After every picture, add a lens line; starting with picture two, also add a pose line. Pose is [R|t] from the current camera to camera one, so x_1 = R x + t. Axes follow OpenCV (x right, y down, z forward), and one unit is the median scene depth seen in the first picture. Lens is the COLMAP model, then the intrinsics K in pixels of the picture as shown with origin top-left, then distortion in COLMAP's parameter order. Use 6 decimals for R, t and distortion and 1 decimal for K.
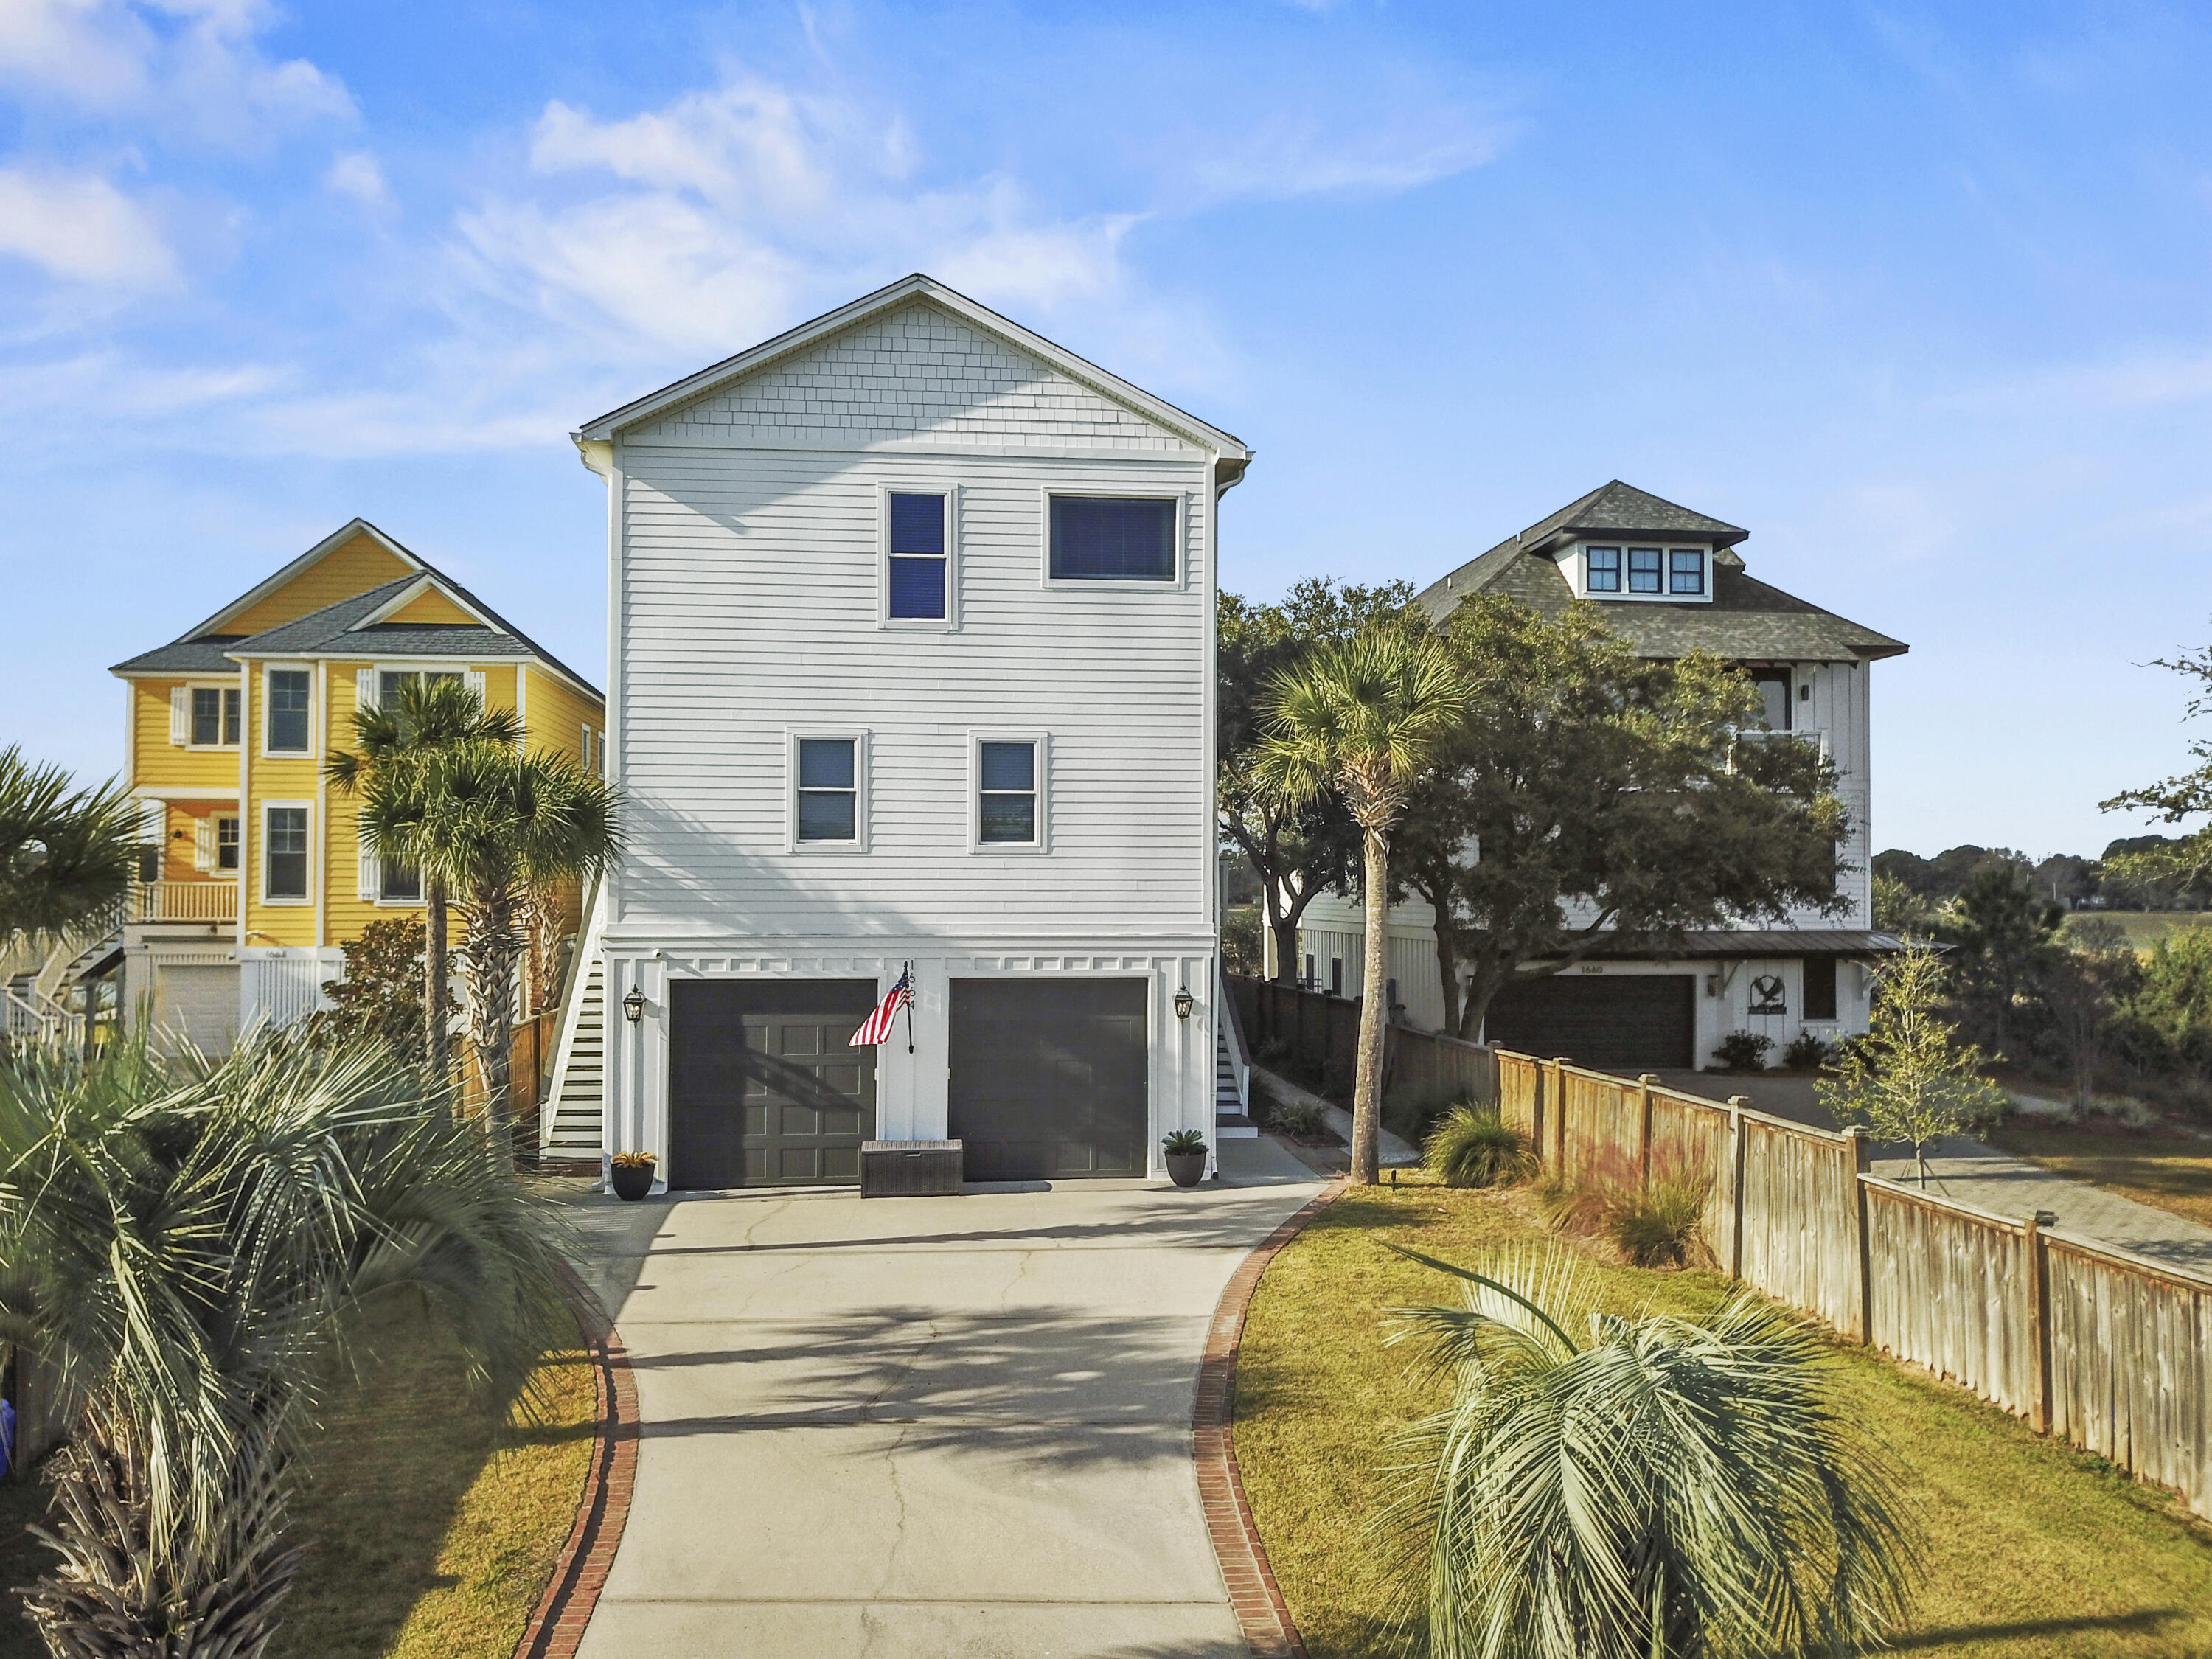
lens RADIAL K [[1680.3, 0, 1100.4], [0, 1680.3, 860.0], [0, 0, 1]] dist [0.031558, -0.000067]
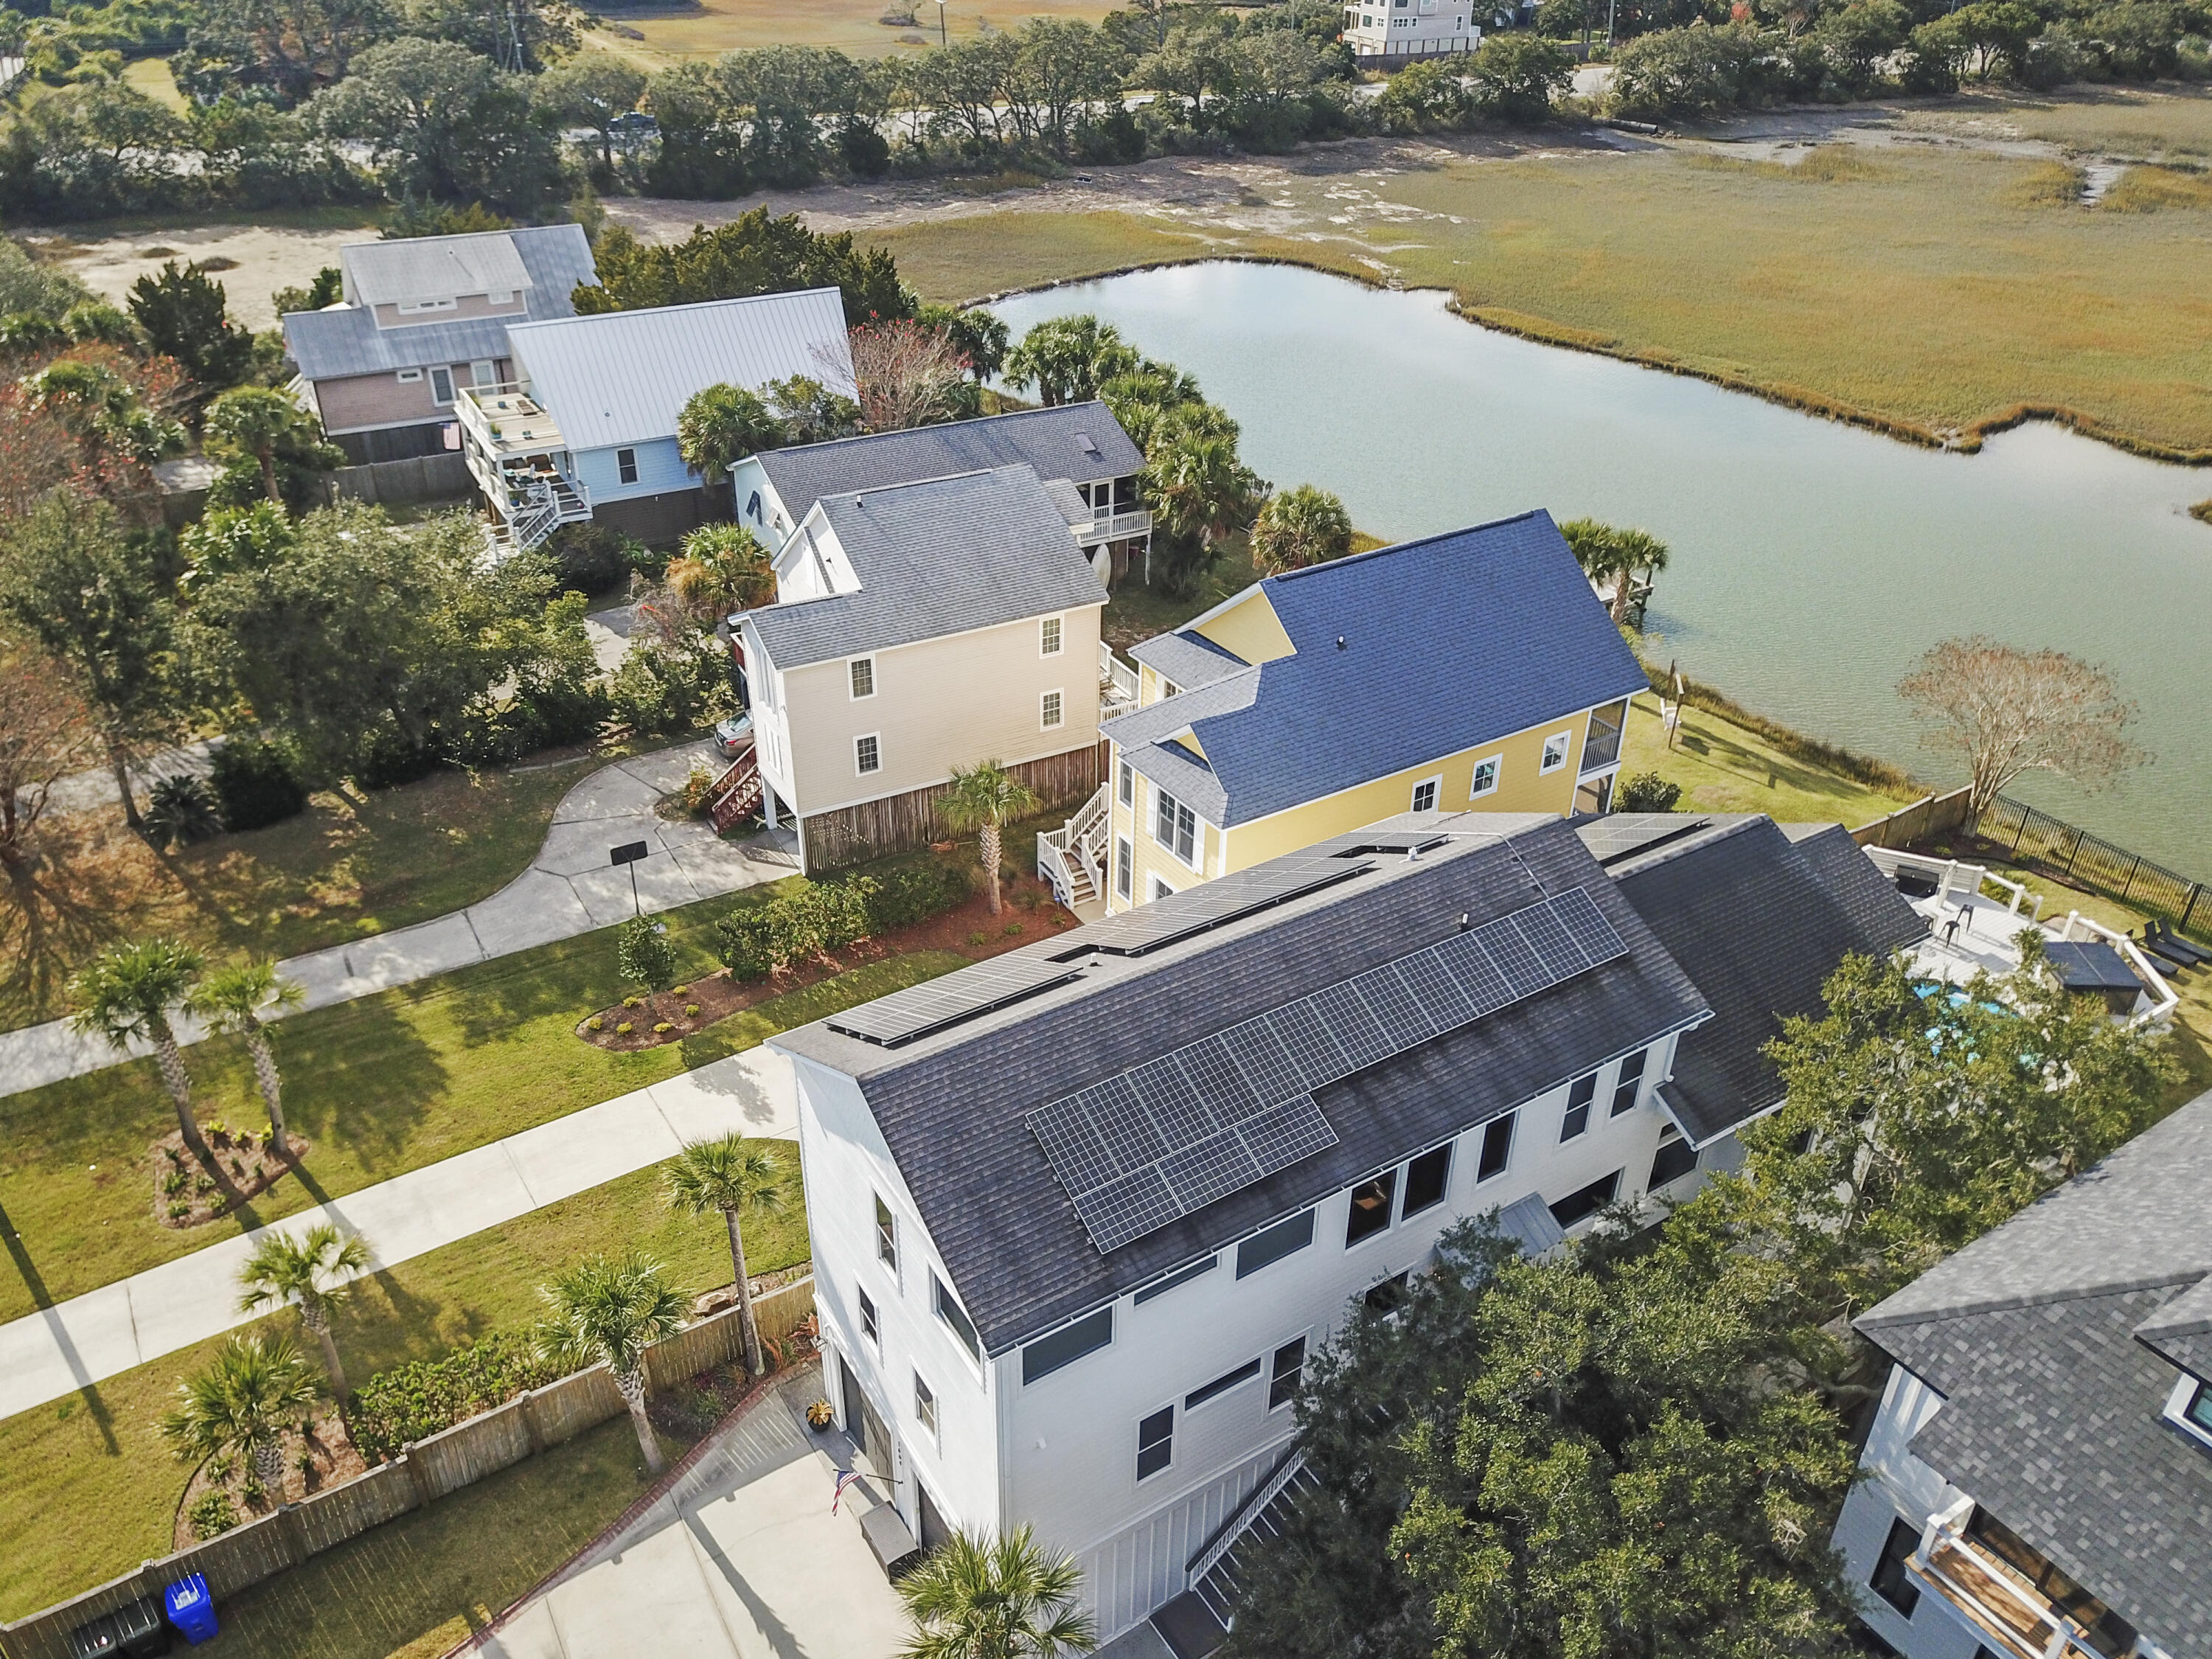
lens RADIAL K [[1685.2, 0, 1106.0], [0, 1685.2, 829.5], [0, 0, 1]] dist [0.016123, 0.009217]
pose [[0.438325, 0.460932, -0.771630, 0.837151], [-0.000538, 0.858630, 0.512596, -1.129316], [0.898817, -0.224268, 0.376607, 0.732852]]
